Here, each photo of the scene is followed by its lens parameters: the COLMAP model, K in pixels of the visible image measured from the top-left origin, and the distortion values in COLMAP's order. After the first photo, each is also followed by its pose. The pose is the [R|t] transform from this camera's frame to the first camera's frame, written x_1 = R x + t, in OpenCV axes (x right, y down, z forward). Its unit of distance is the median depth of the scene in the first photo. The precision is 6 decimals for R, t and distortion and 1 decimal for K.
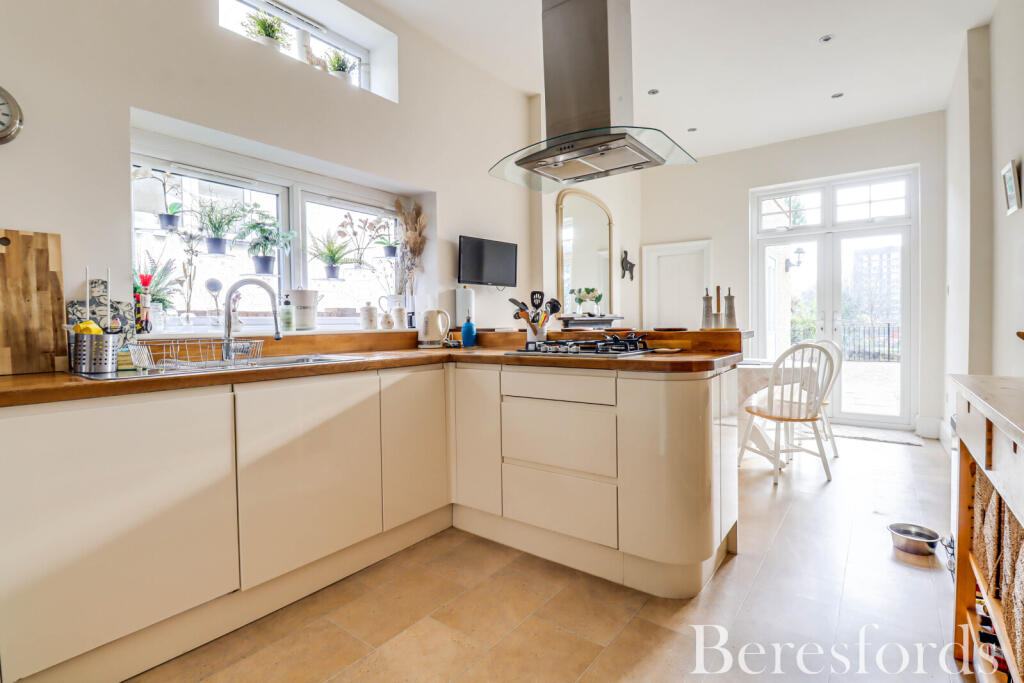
lens RADIAL K [[482.1, 0, 520.8], [0, 482.1, 334.6], [0, 0, 1]] dist [0.003869, -0.014336]
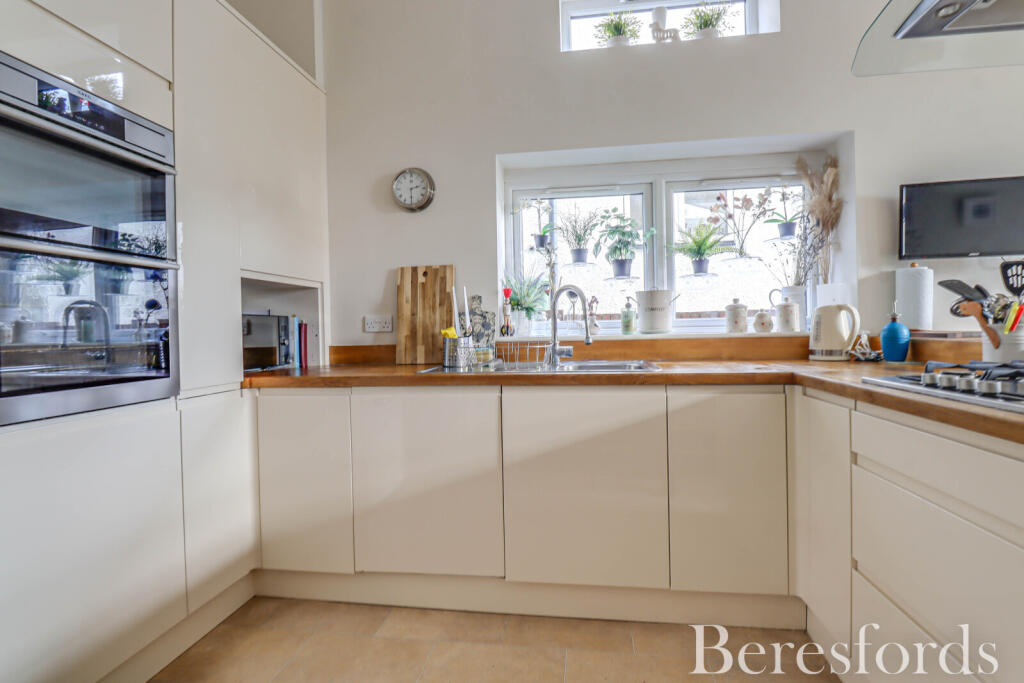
lens RADIAL K [[482.1, 0, 520.8], [0, 482.1, 334.6], [0, 0, 1]] dist [0.003869, -0.014336]
pose [[0.485658, 0.012349, -0.874061, 0.240290], [-0.006624, 0.999923, 0.010447, -0.015734], [0.874124, 0.000717, 0.485703, 0.333235]]
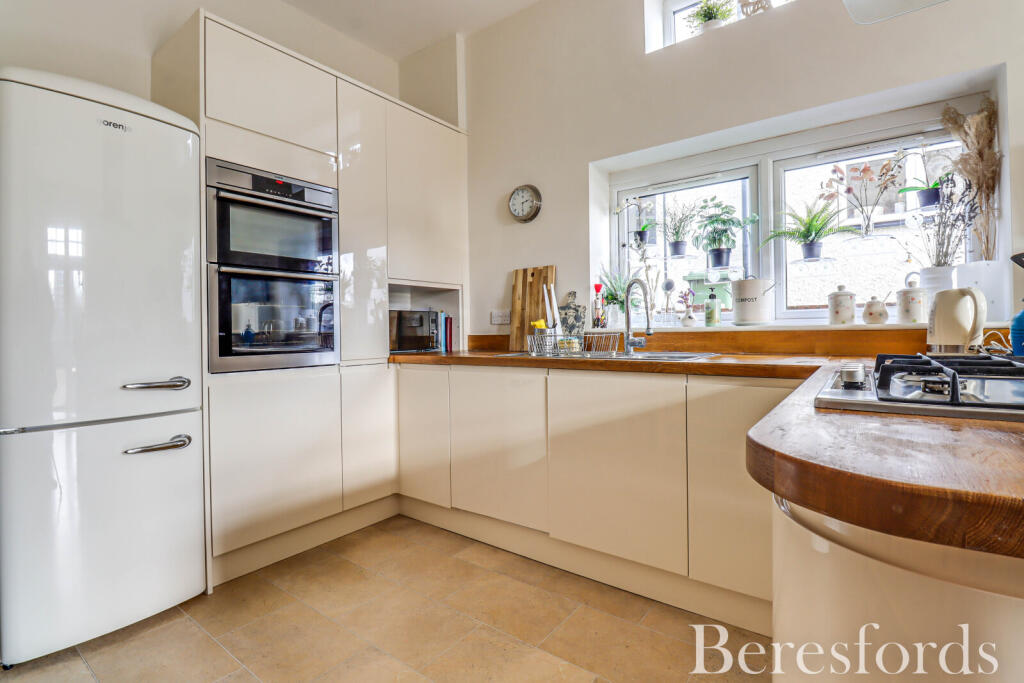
lens RADIAL K [[476.4, 0, 521.7], [0, 476.4, 333.1], [0, 0, 1]] dist [0.005259, -0.015958]
pose [[0.007299, 0.016482, -0.999838, 0.419040], [-0.009631, 0.999819, 0.016411, -0.006377], [0.999927, 0.009509, 0.007457, 0.599198]]
